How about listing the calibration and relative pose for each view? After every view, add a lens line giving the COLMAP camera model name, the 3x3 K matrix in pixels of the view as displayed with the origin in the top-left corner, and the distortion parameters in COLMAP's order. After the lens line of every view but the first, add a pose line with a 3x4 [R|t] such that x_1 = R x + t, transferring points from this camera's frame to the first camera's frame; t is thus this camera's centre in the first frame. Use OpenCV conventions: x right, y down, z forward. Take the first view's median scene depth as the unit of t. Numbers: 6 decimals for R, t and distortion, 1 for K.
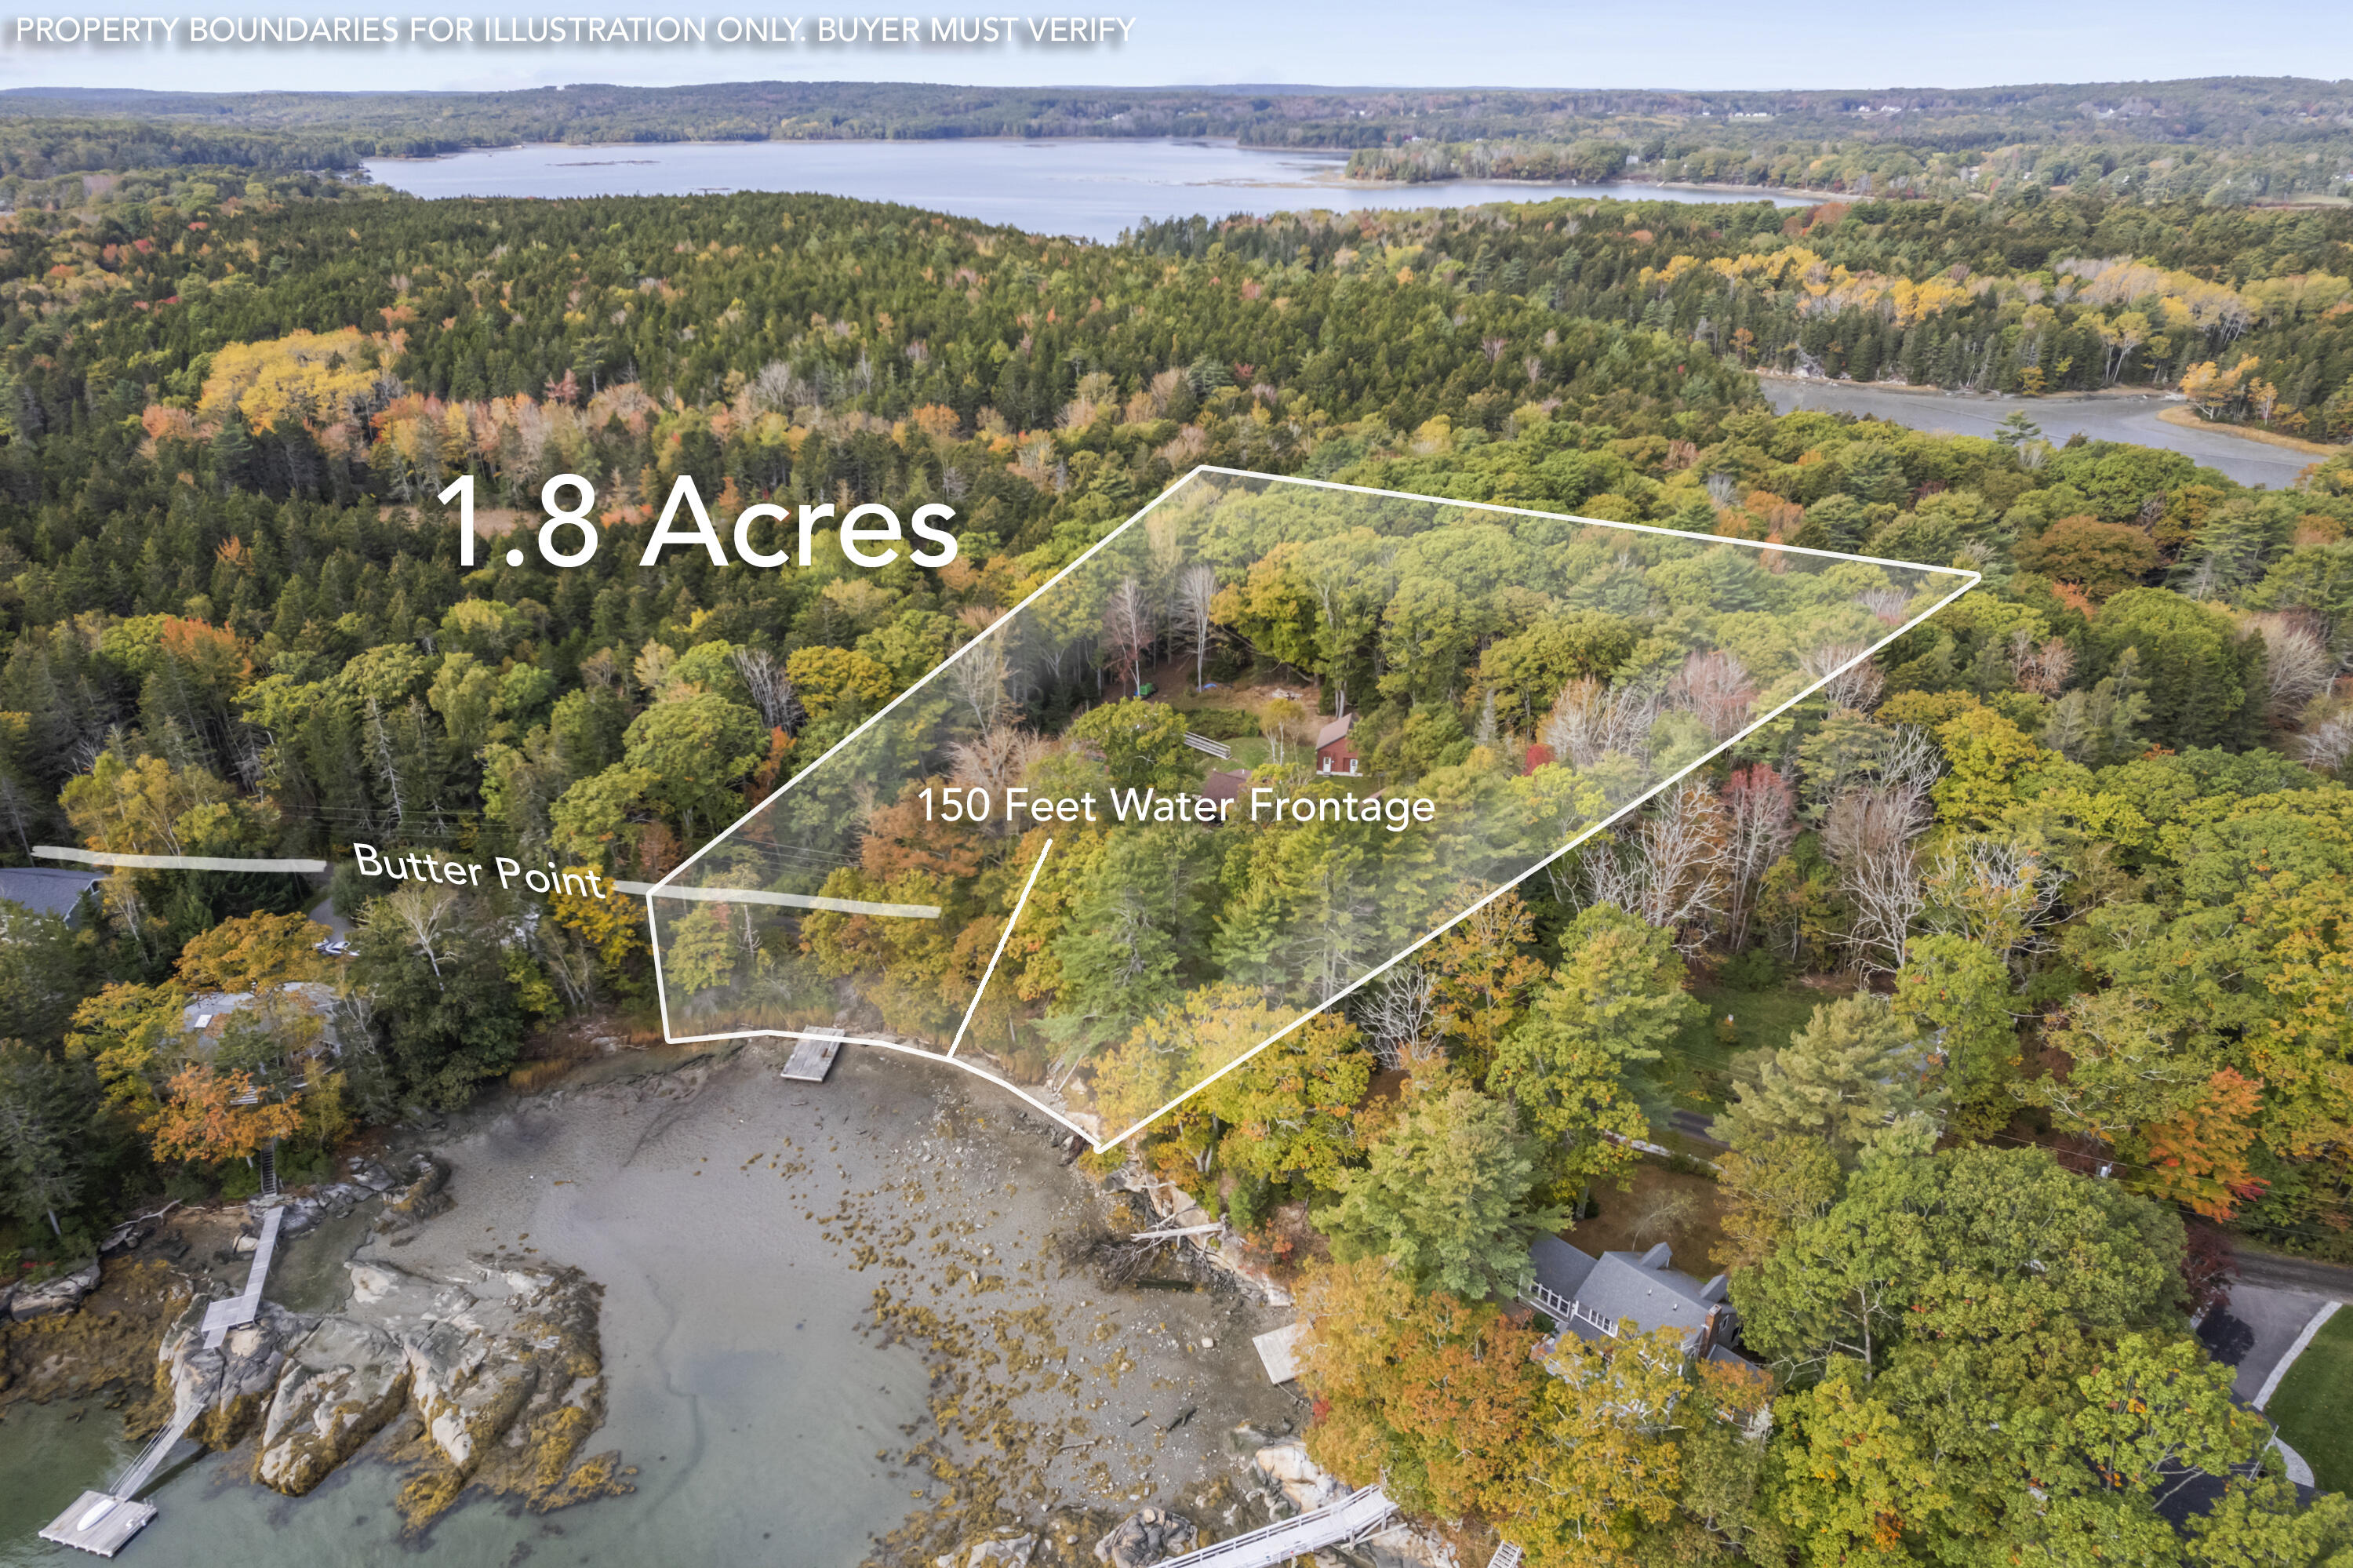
lens RADIAL K [[1523.6, 0, 1175.0], [0, 1523.6, 790.5], [0, 0, 1]] dist [-0.070471, 0.061495]
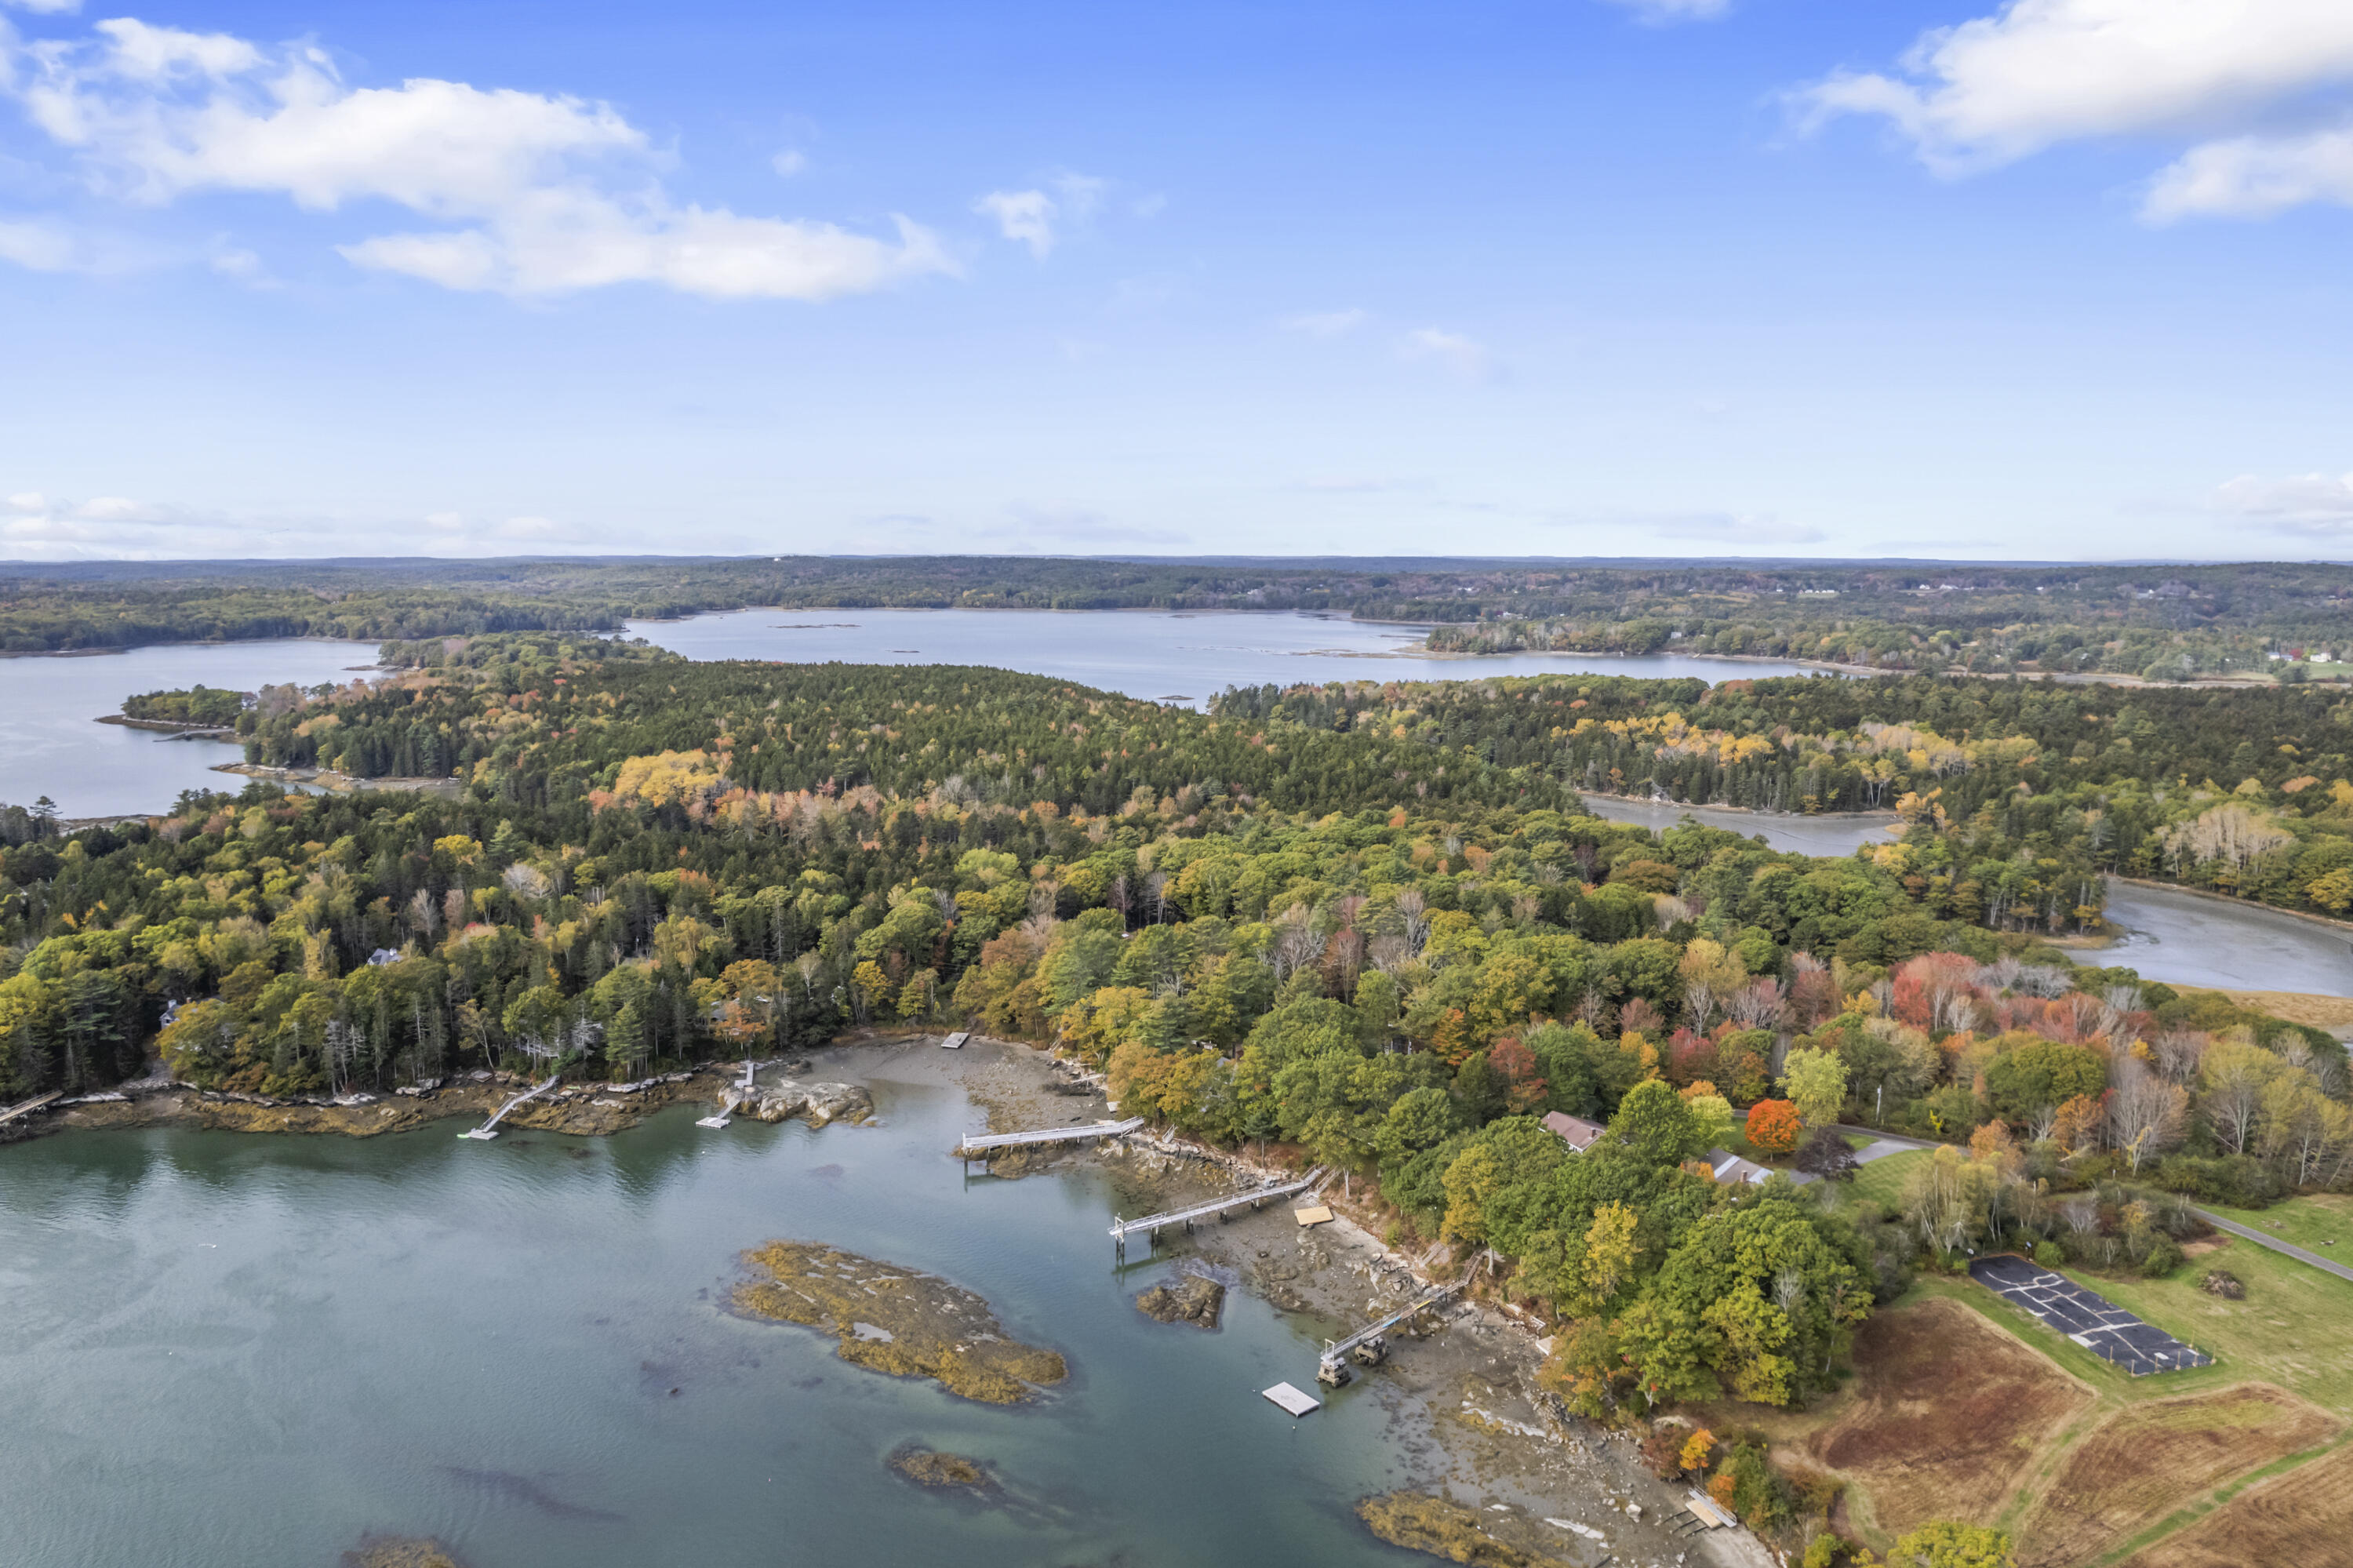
lens RADIAL K [[1523.6, 0, 1166.1], [0, 1523.6, 774.6], [0, 0, 1]] dist [-0.070471, 0.061495]
pose [[0.994714, 0.017644, -0.101162, 0.136490], [-0.046253, 0.956522, -0.287970, 0.186338], [0.091682, 0.291127, 0.952281, -0.572197]]
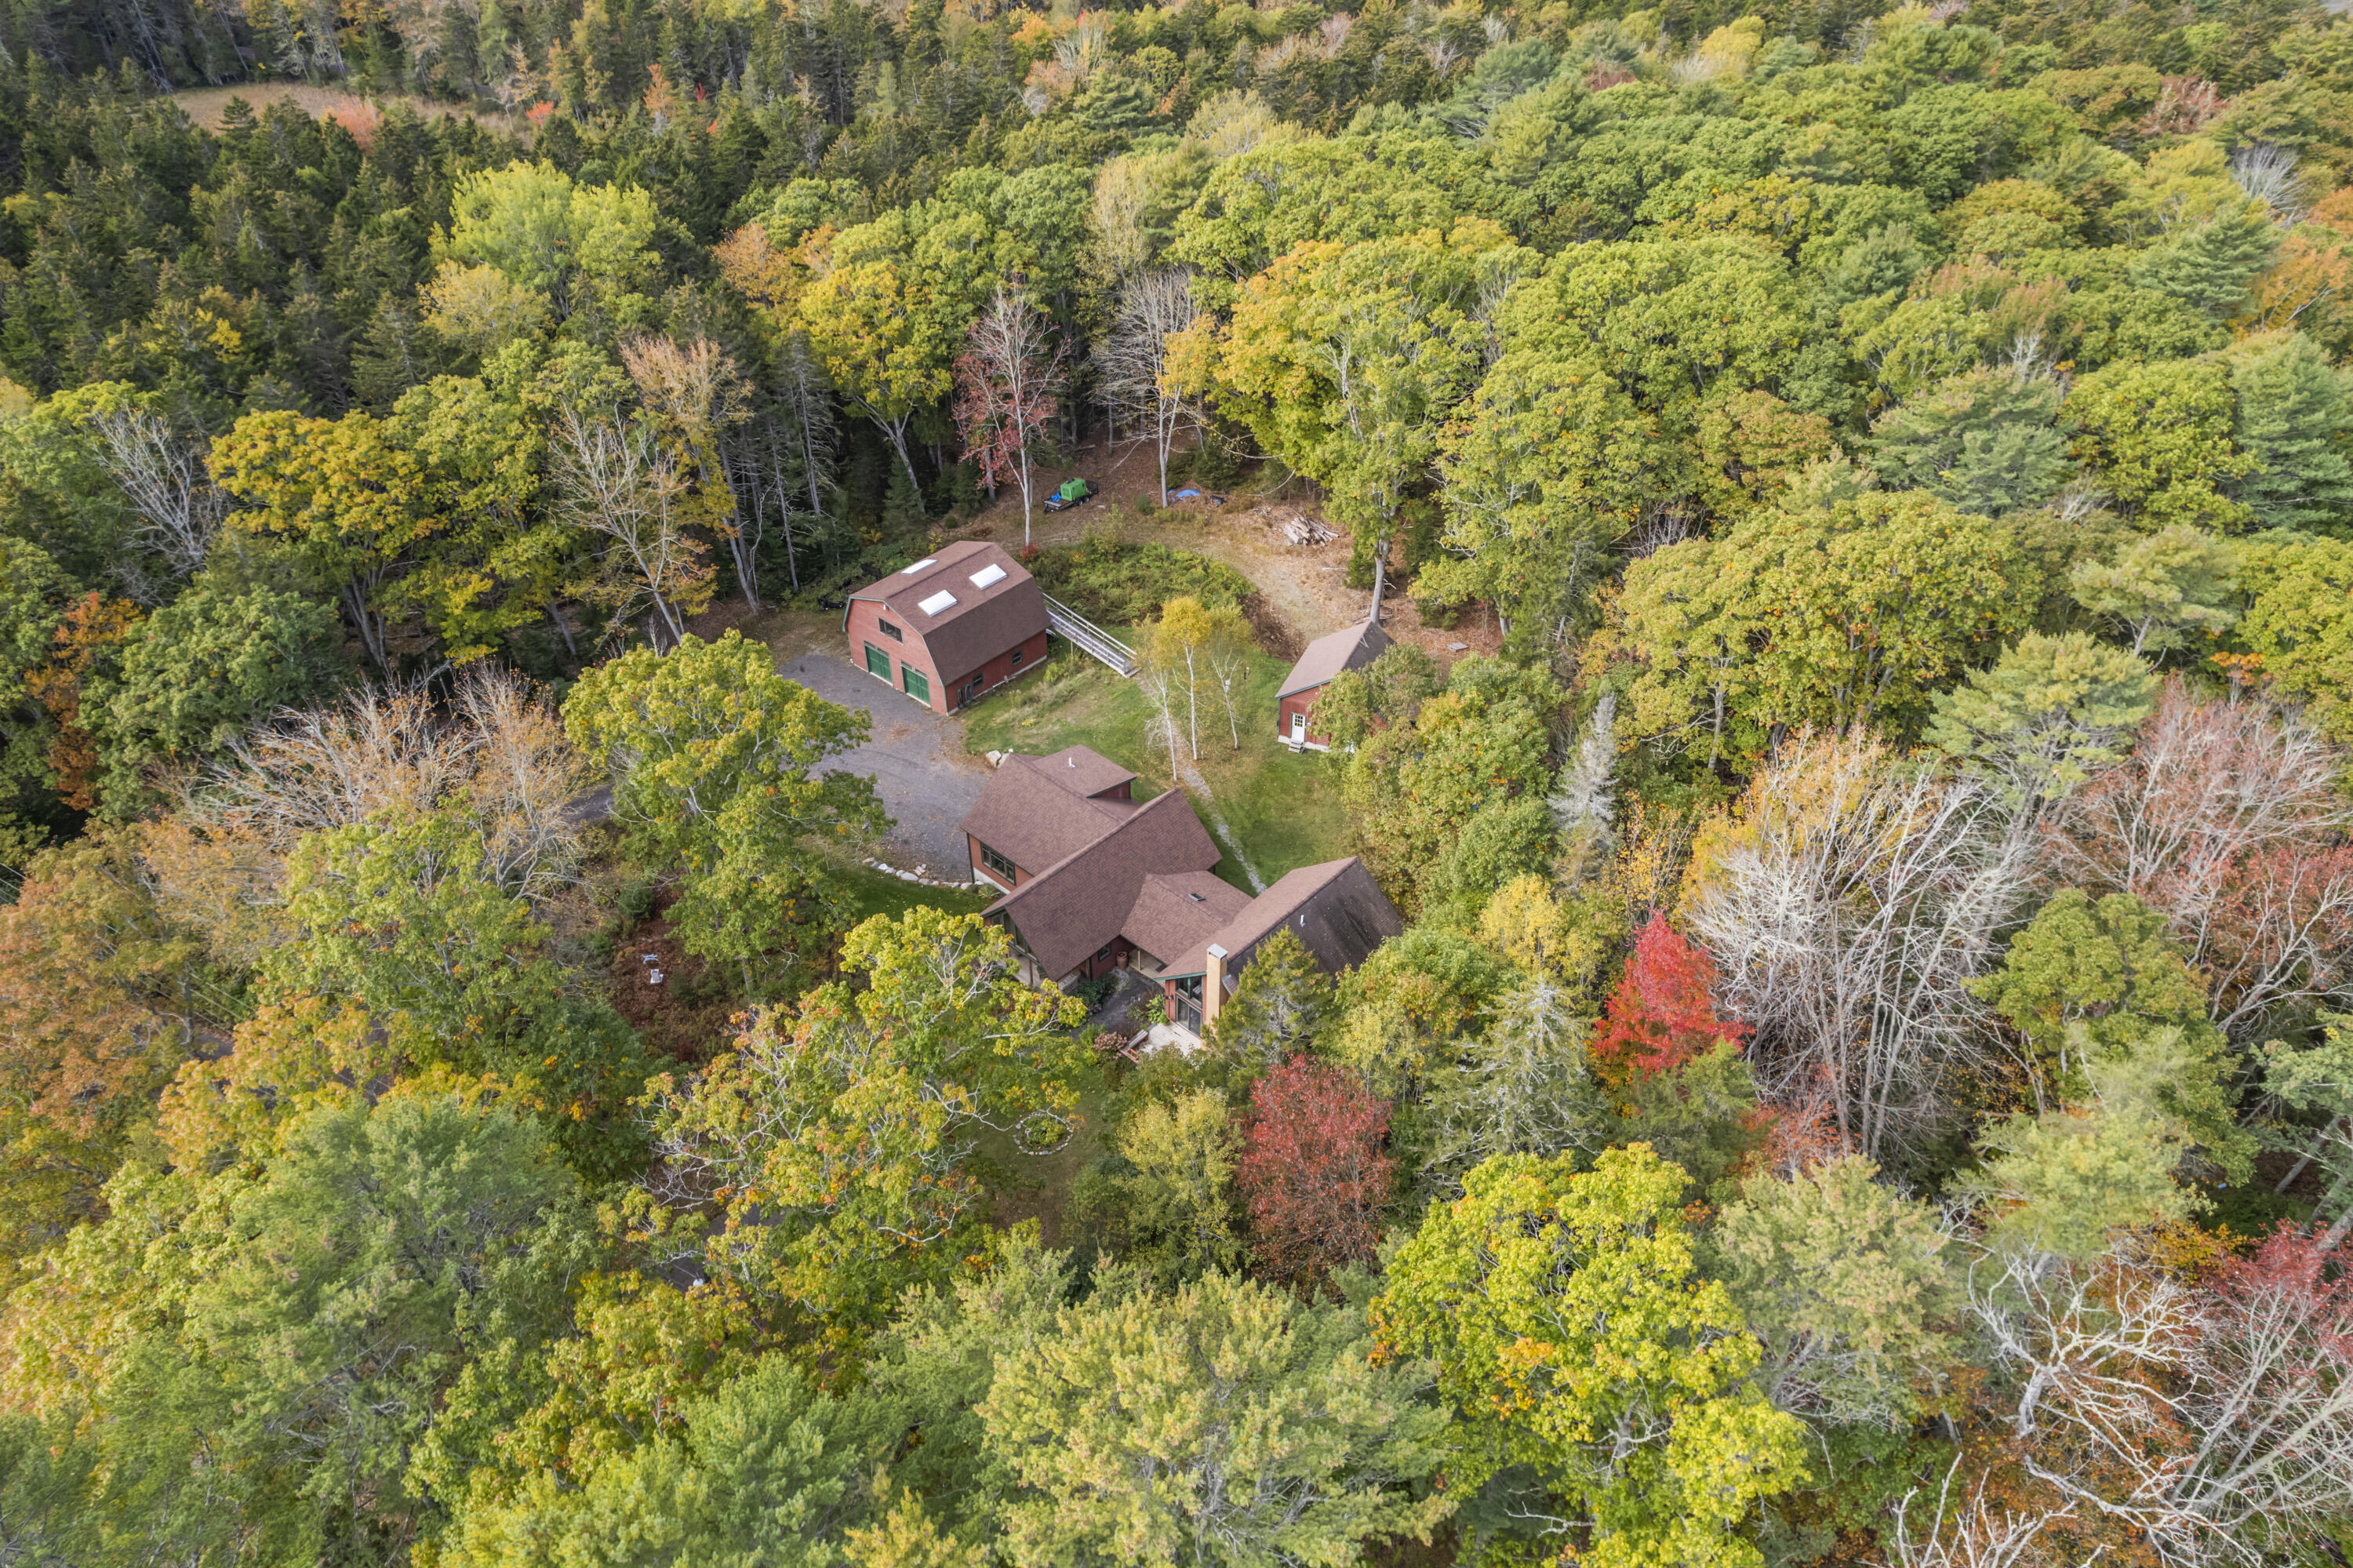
lens RADIAL K [[1523.6, 0, 1180.4], [0, 1523.6, 792.3], [0, 0, 1]] dist [-0.070471, 0.061495]
pose [[0.978393, 0.129972, -0.160793, 0.078233], [-0.090320, 0.968255, 0.233078, -0.058381], [0.185982, -0.213519, 0.959072, 0.279849]]
